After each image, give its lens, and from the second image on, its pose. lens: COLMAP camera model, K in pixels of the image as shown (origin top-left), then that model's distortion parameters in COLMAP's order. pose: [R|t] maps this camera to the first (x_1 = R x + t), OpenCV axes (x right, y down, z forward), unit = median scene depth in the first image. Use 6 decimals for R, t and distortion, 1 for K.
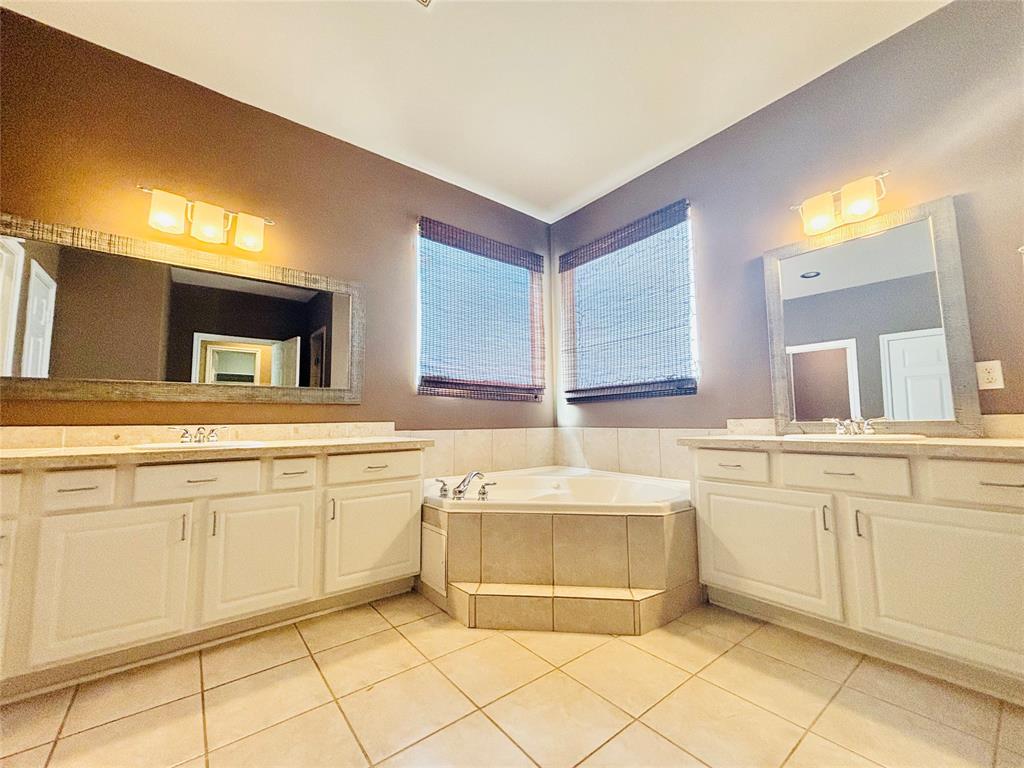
lens RADIAL K [[415.1, 0, 514.3], [0, 415.1, 383.2], [0, 0, 1]] dist [0.001588, 0.000557]
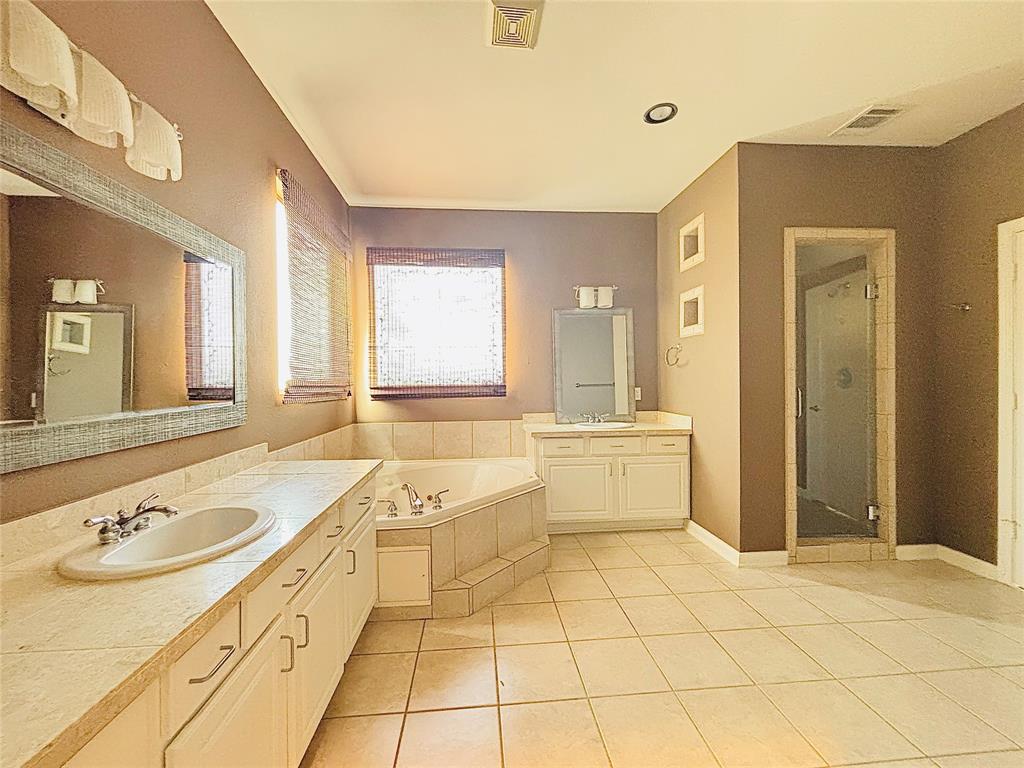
lens RADIAL K [[415.1, 0, 513.7], [0, 415.1, 382.5], [0, 0, 1]] dist [0.001588, 0.000557]
pose [[0.552033, -0.006776, 0.833794, -0.554070], [-0.070233, 0.996036, 0.054594, -0.076342], [-0.830859, -0.088697, 0.549369, 0.166795]]
